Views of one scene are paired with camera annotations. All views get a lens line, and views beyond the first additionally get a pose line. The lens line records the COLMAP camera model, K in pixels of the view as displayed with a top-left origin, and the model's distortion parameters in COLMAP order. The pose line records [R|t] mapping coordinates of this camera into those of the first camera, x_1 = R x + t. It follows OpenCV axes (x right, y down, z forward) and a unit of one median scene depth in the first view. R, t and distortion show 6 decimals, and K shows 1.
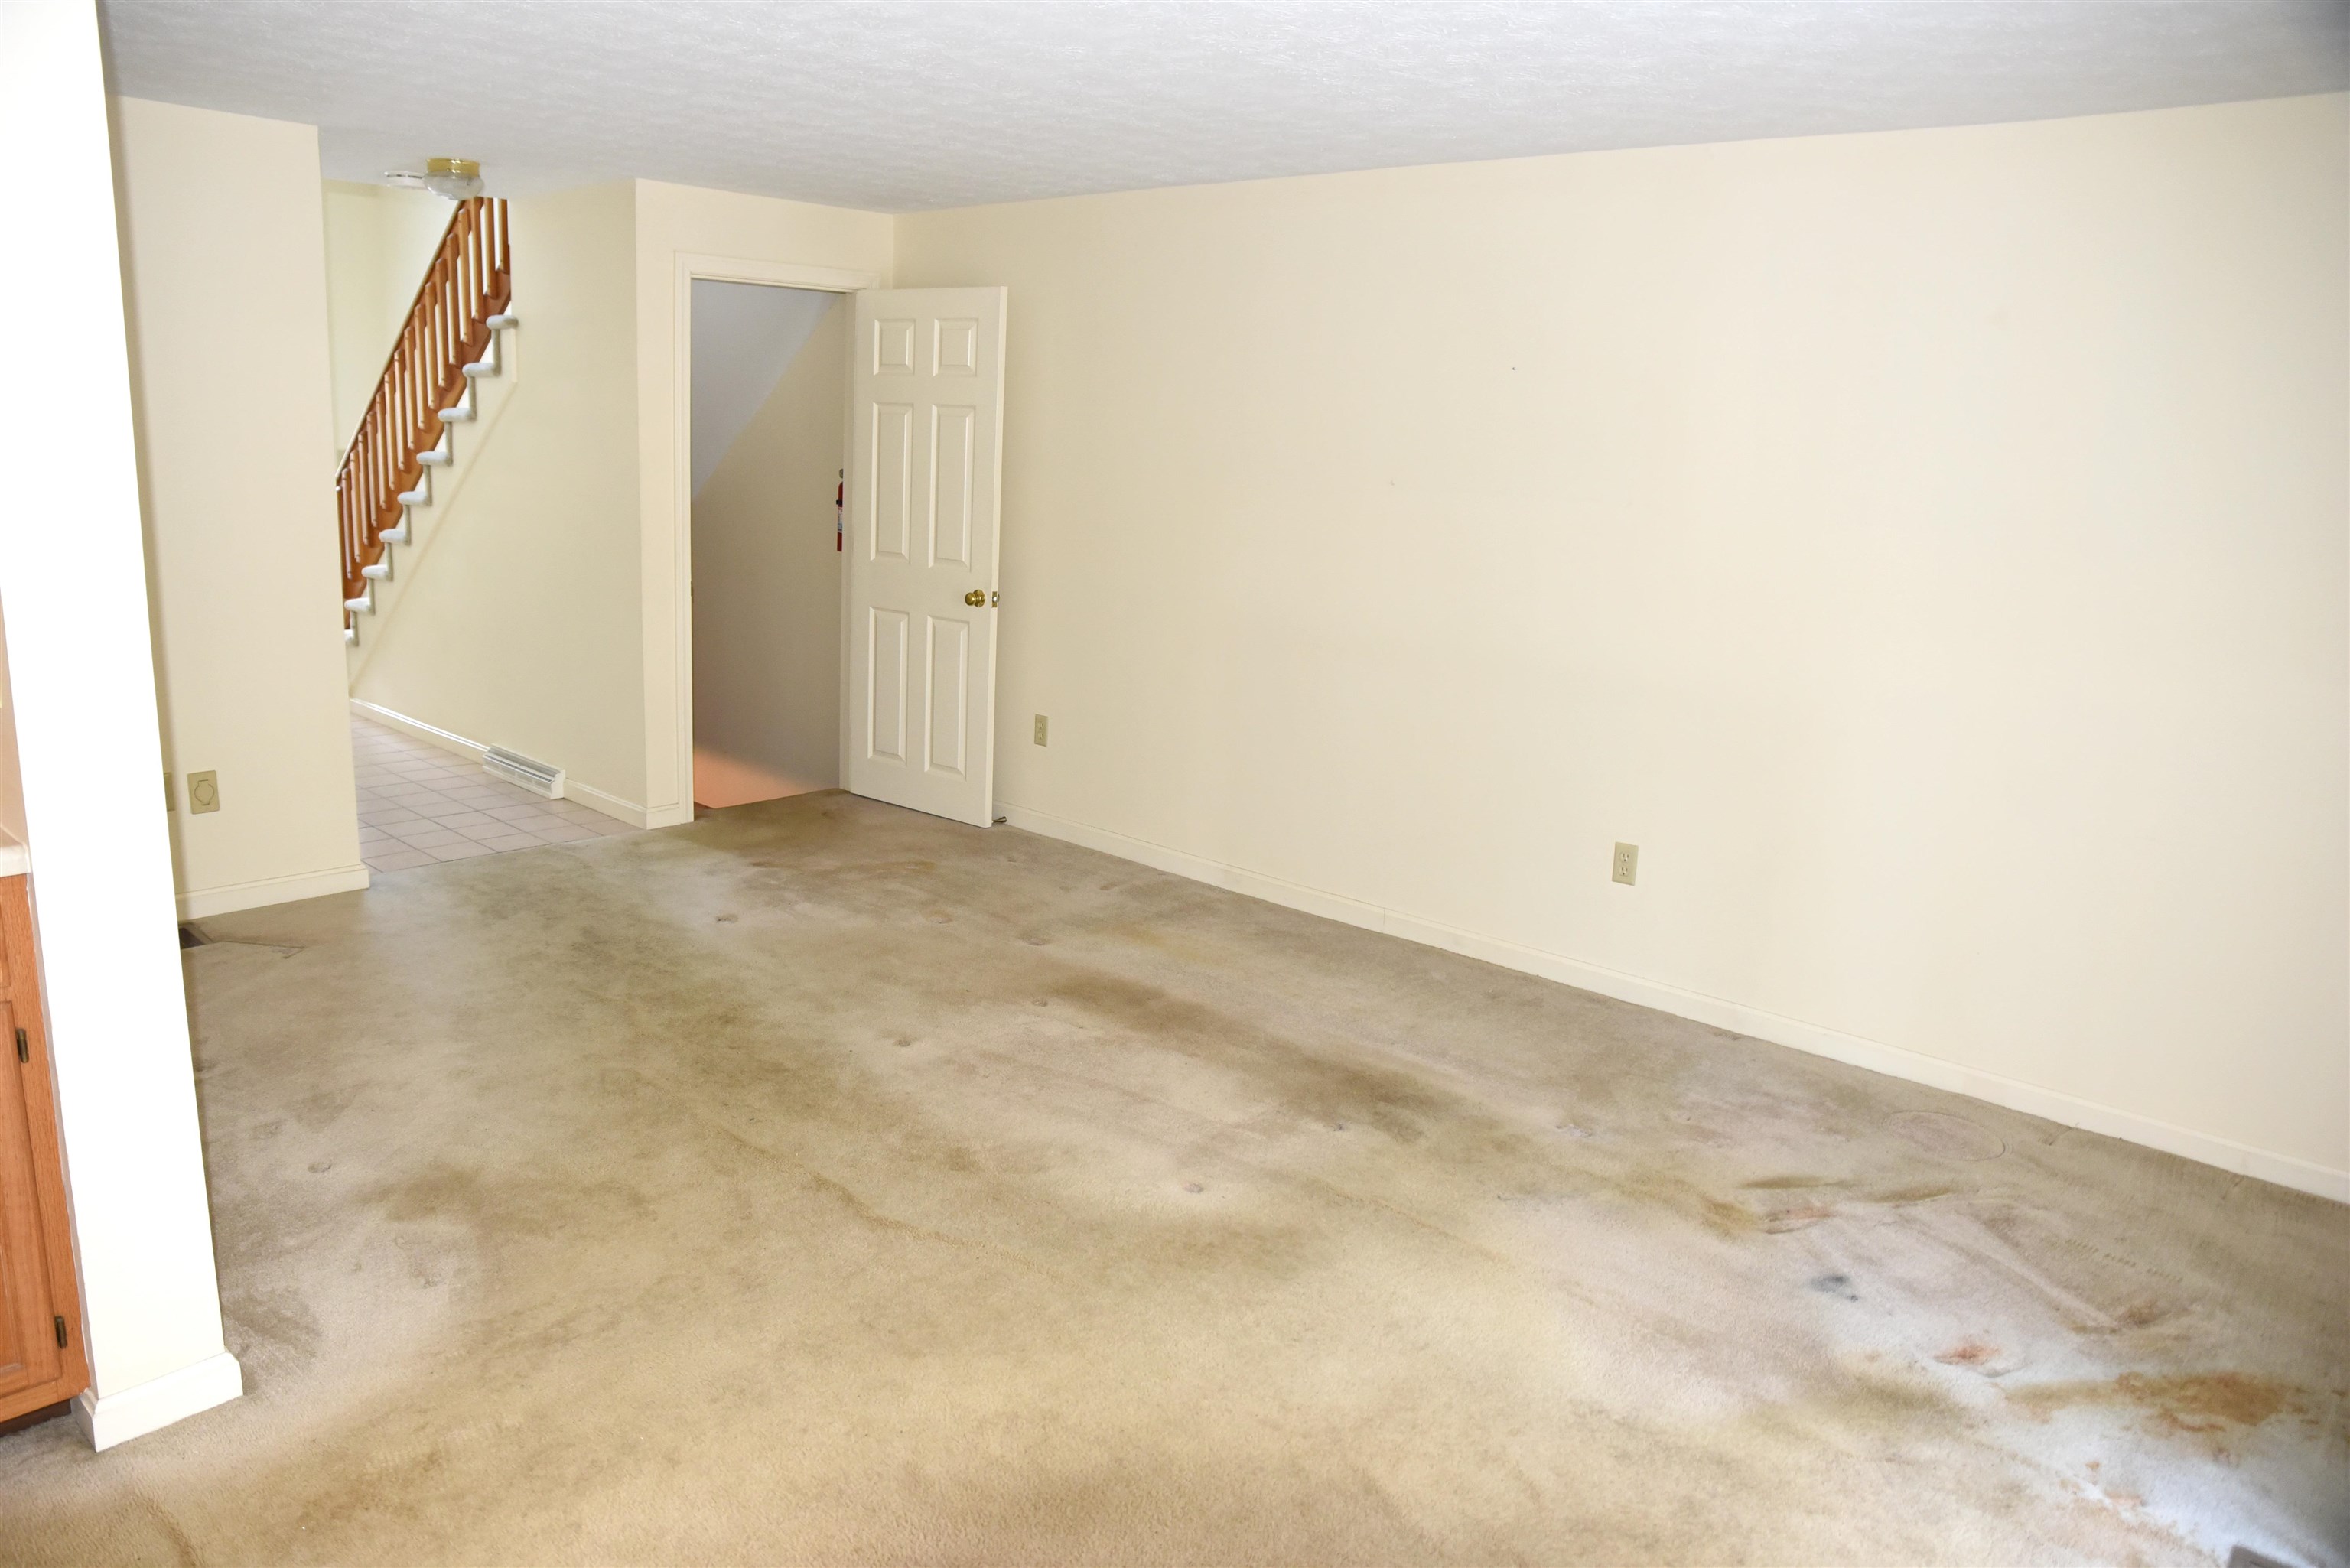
lens RADIAL K [[1601.8, 0, 1168.7], [0, 1601.8, 793.4], [0, 0, 1]] dist [-0.137203, 0.099294]
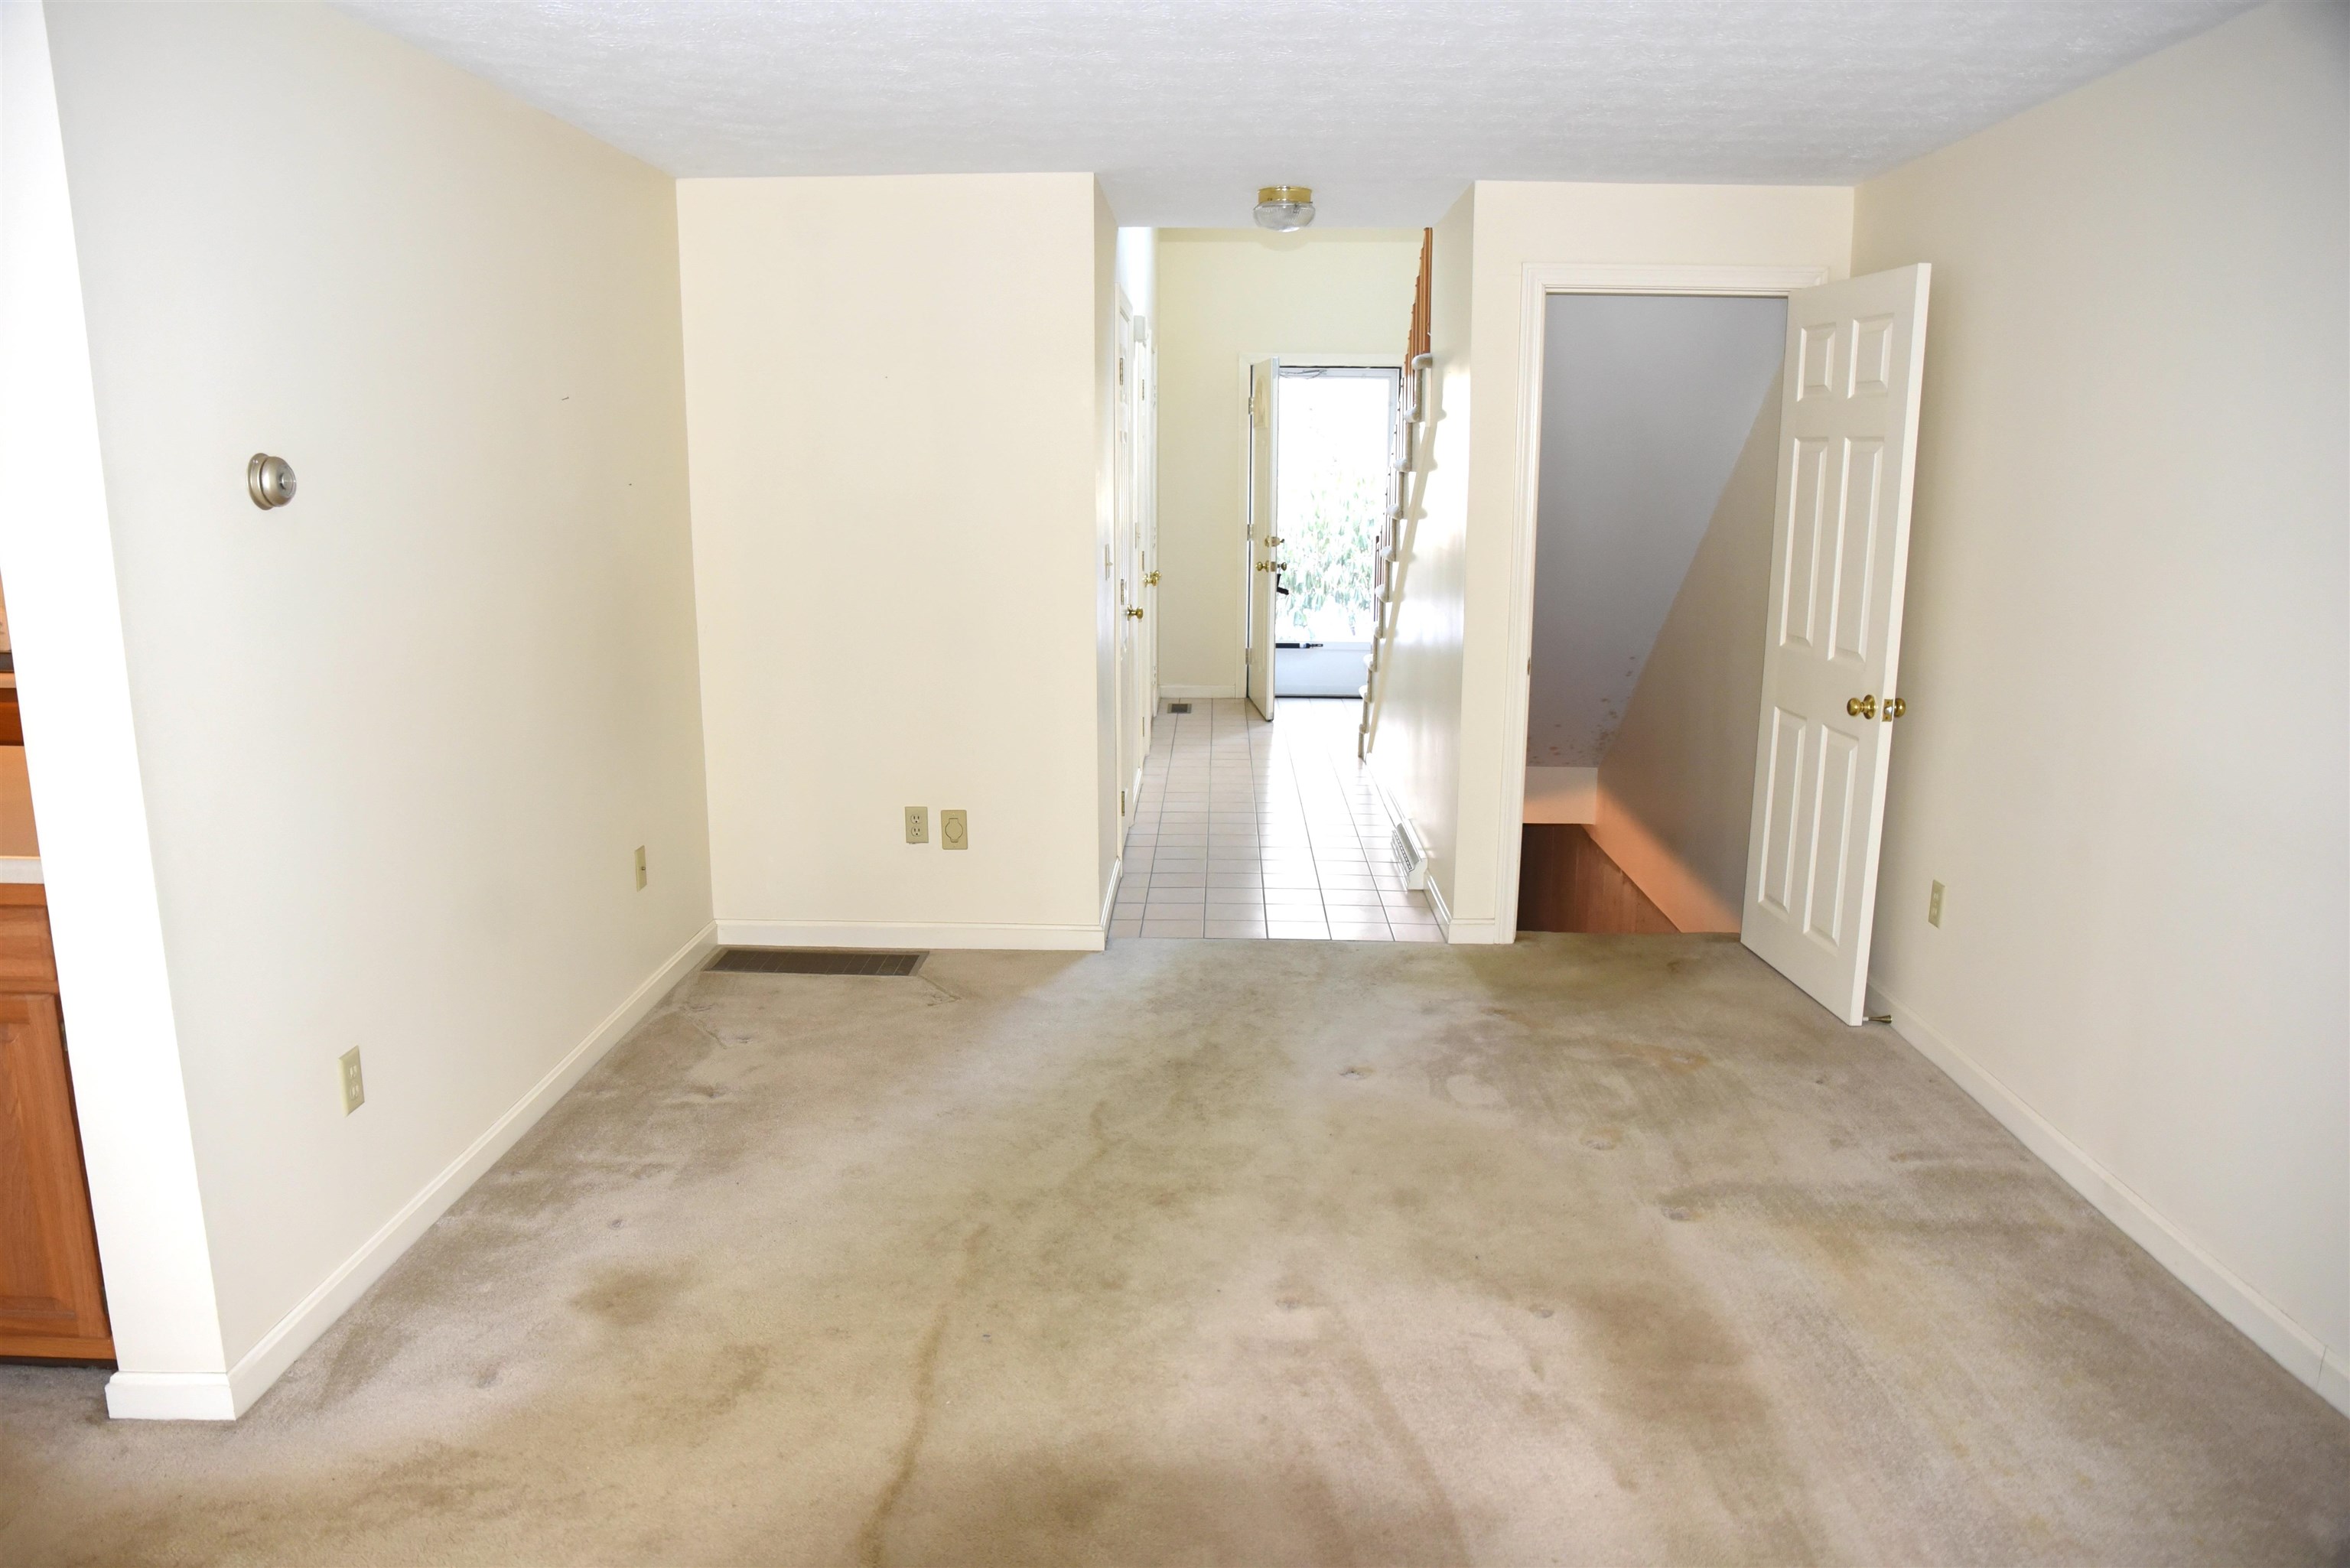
lens RADIAL K [[1601.8, 0, 1168.7], [0, 1601.8, 793.4], [0, 0, 1]] dist [-0.137203, 0.099294]
pose [[0.644743, 0.113165, -0.755977, 0.242455], [-0.145720, 0.989040, 0.023774, -0.063132], [0.750382, 0.094832, 0.654167, 0.358641]]
